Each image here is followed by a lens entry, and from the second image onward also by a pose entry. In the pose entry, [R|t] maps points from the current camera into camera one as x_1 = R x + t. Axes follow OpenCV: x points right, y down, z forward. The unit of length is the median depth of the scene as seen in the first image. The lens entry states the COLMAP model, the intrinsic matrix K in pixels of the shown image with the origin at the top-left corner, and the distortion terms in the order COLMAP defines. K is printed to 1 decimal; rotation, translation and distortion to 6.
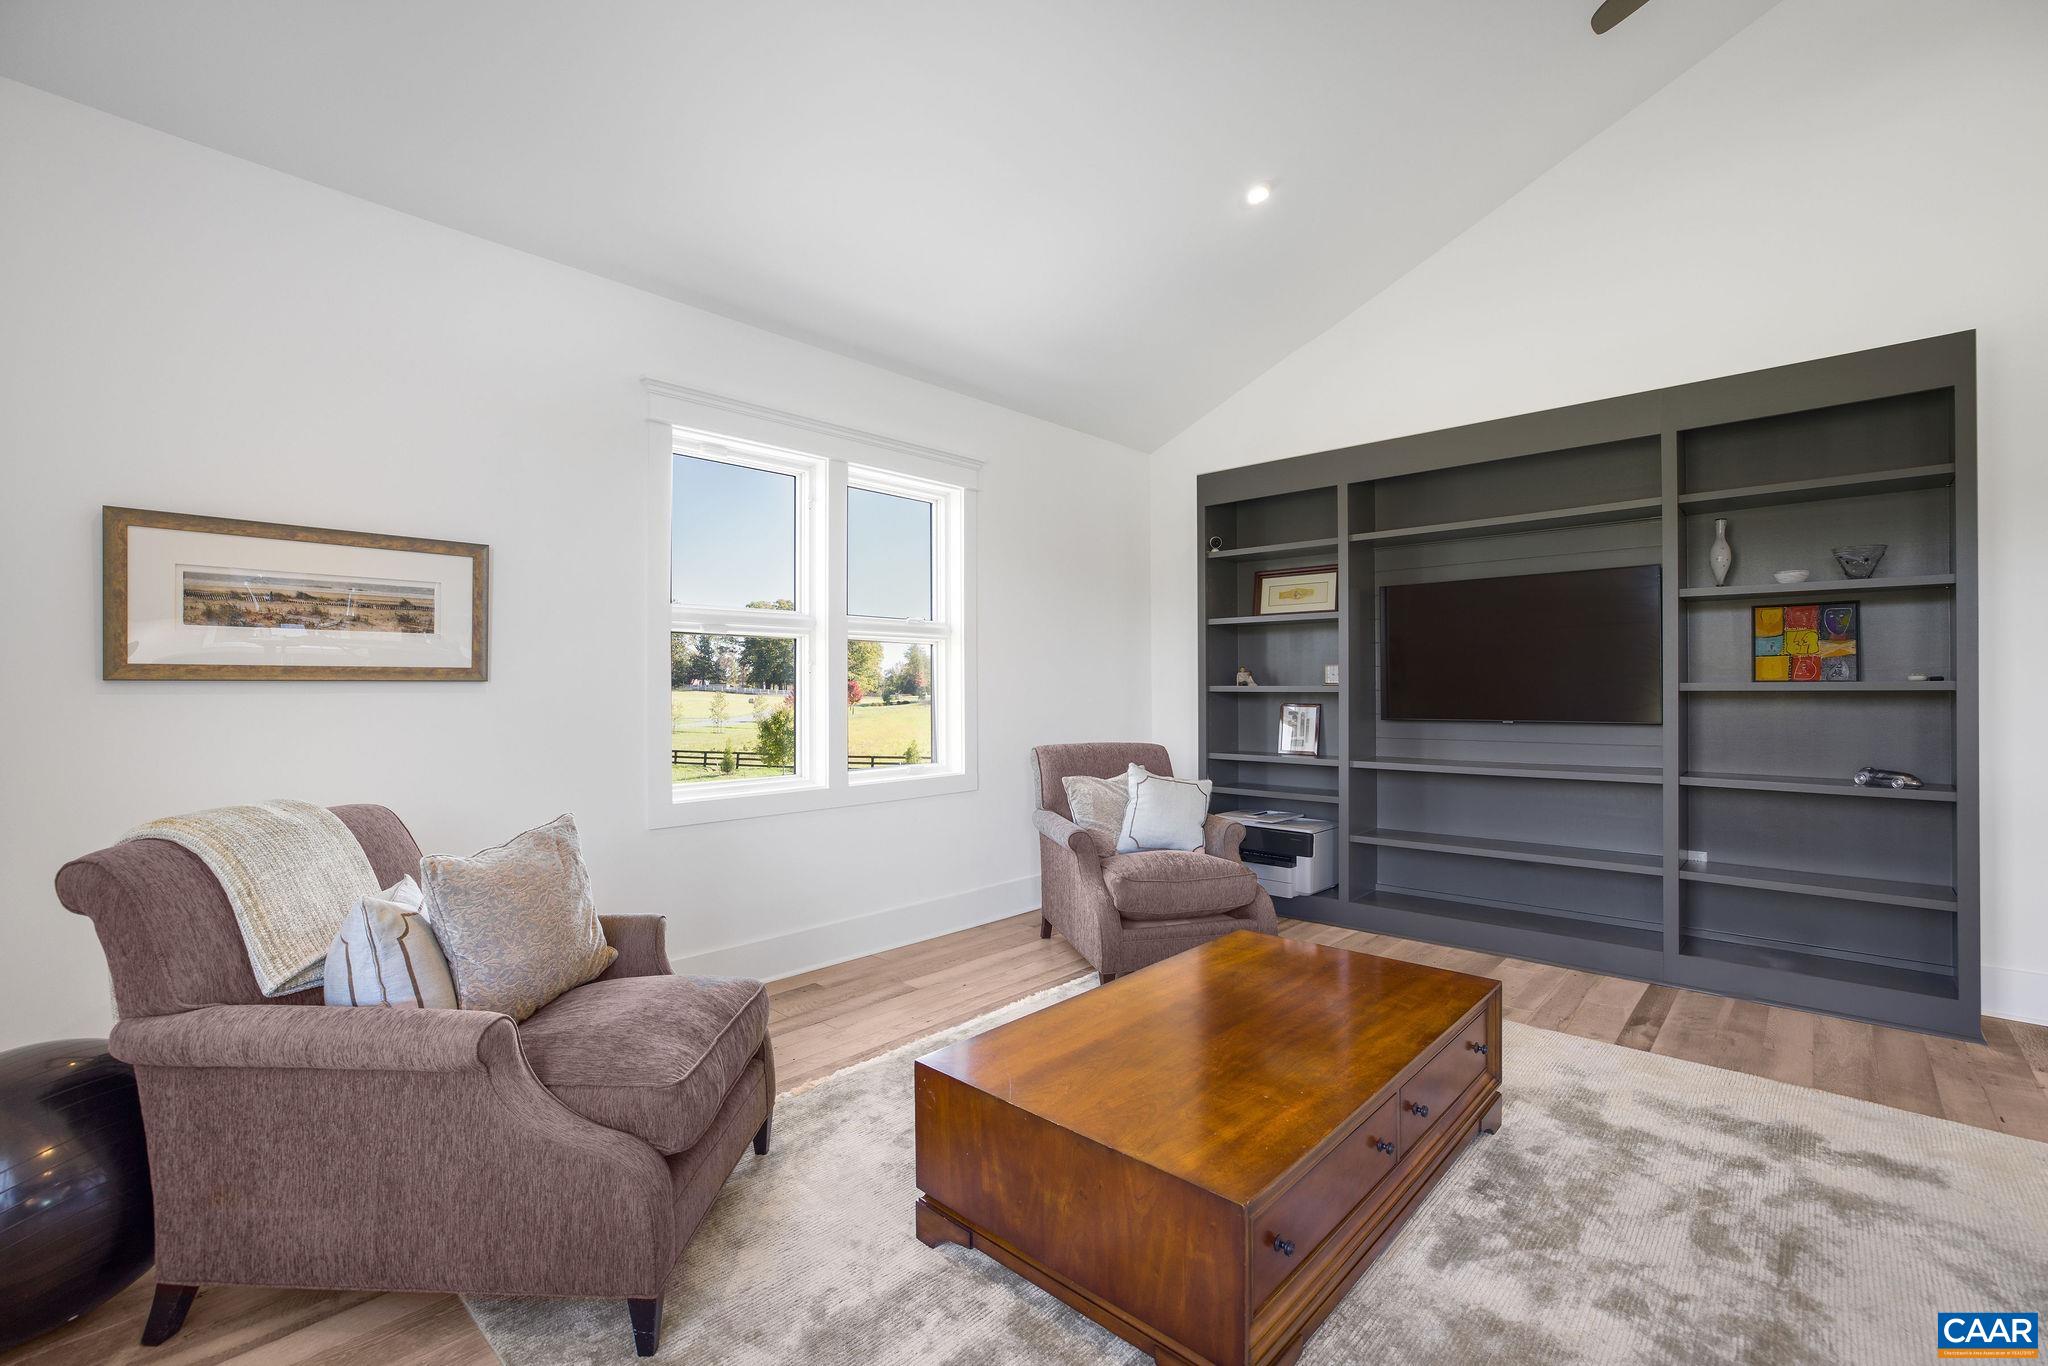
lens RADIAL K [[893.8, 0, 1039.6], [0, 893.8, 675.6], [0, 0, 1]] dist [-0.026950, 0.013164]
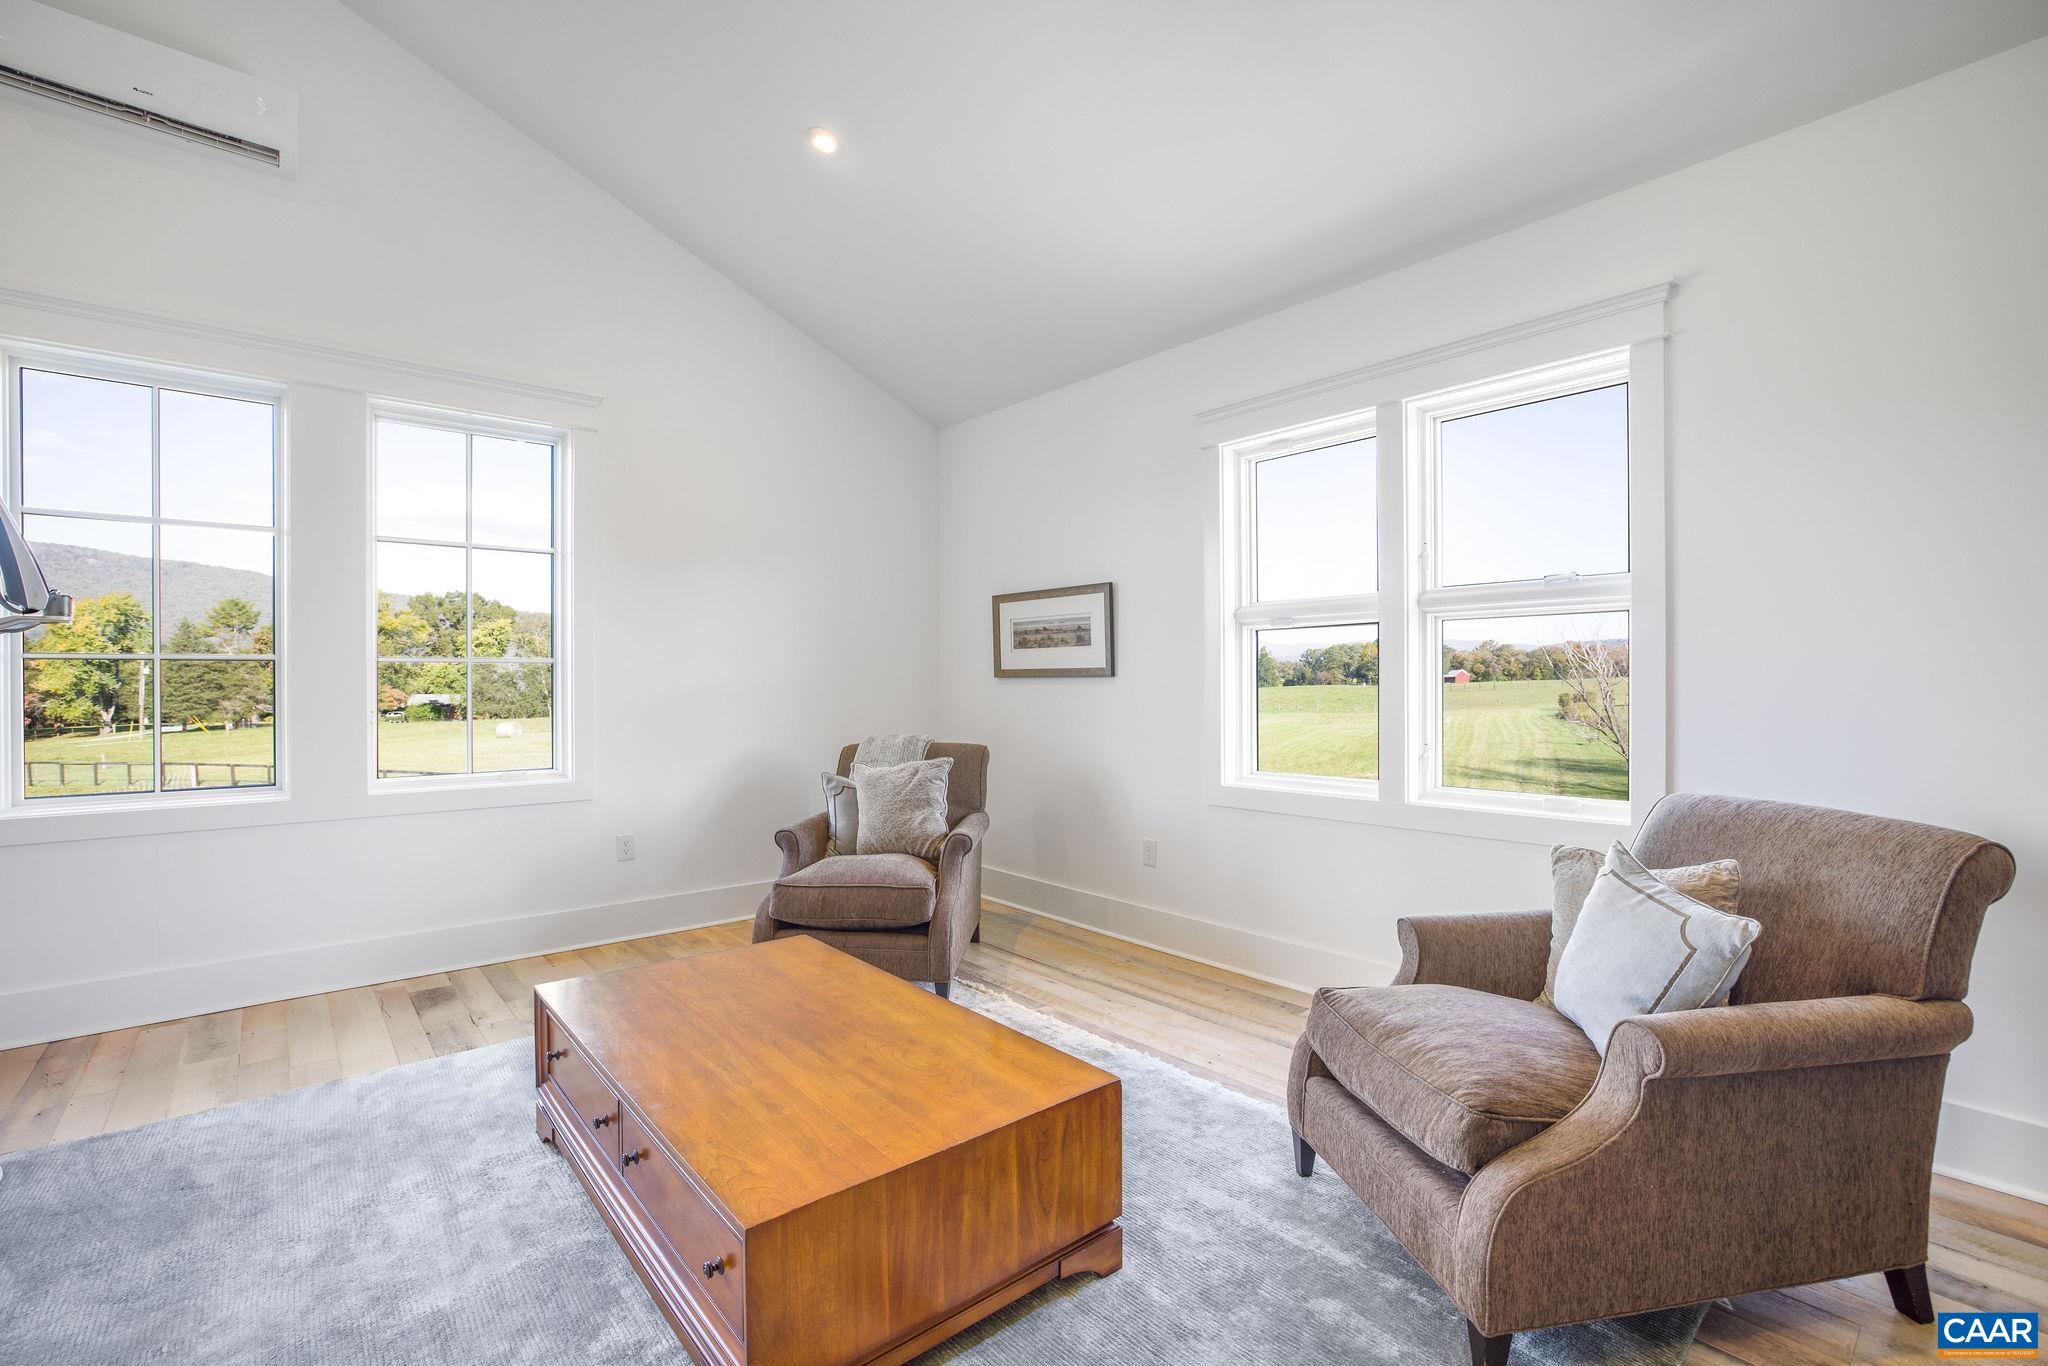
lens RADIAL K [[893.8, 0, 1041.7], [0, 893.8, 688.4], [0, 0, 1]] dist [-0.026950, 0.013164]
pose [[-0.106040, 0.003204, -0.994357, 0.889122], [0.008743, 0.999959, 0.002290, 0.022585], [0.994323, -0.008450, -0.106064, 1.098767]]
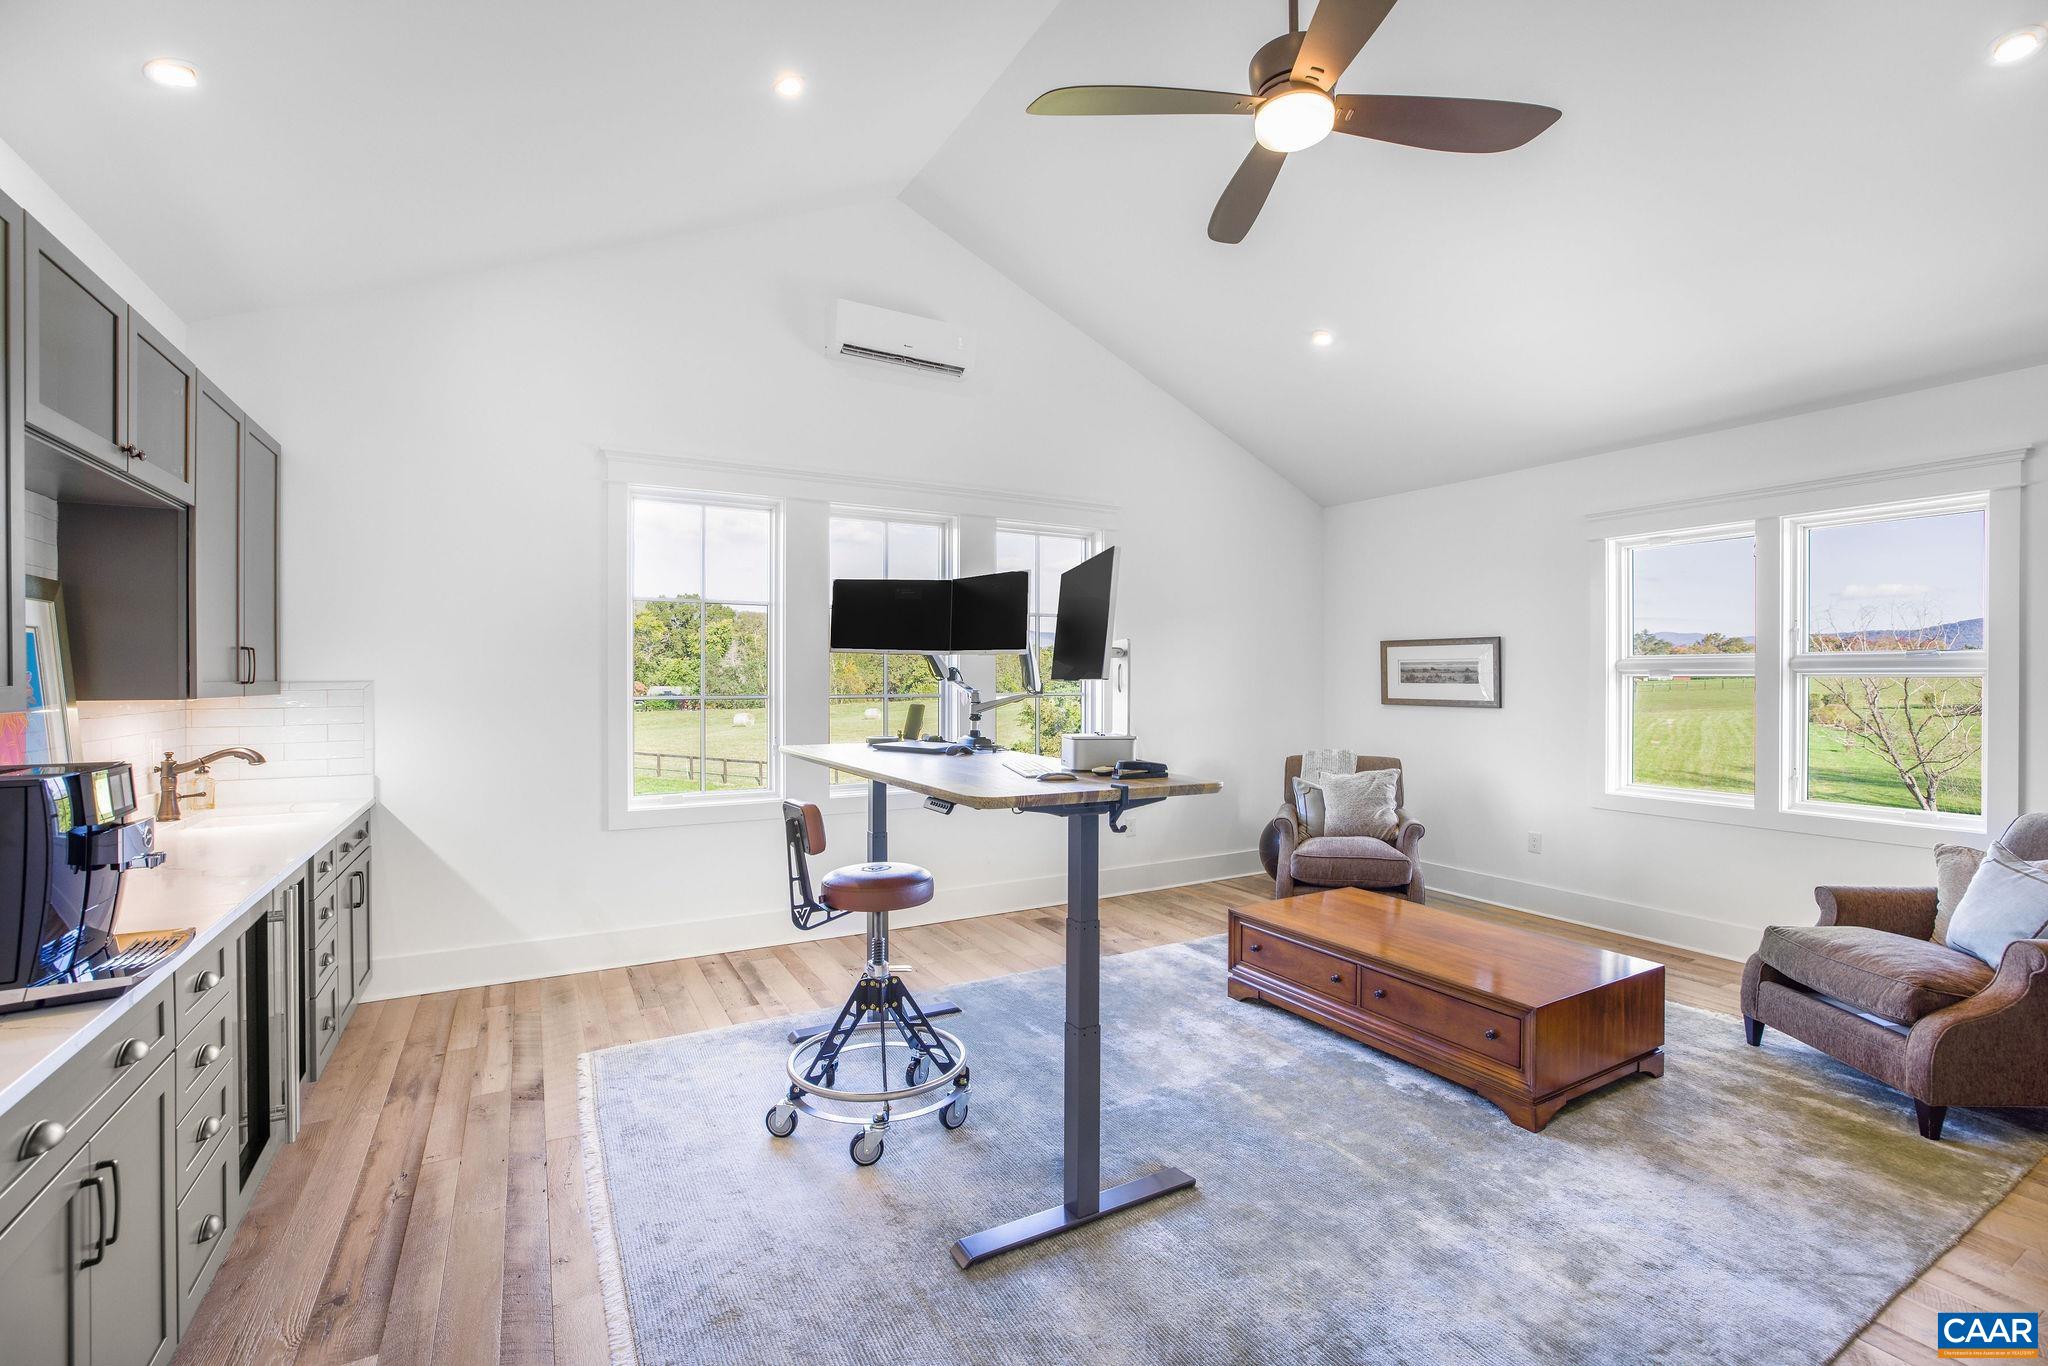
lens RADIAL K [[893.8, 0, 1041.0], [0, 893.8, 685.3], [0, 0, 1]] dist [-0.026950, 0.013164]
pose [[-0.279648, 0.006914, -0.960078, 1.564742], [0.004044, 0.999974, 0.006024, -0.061460], [0.960094, -0.002198, -0.279668, 0.619308]]
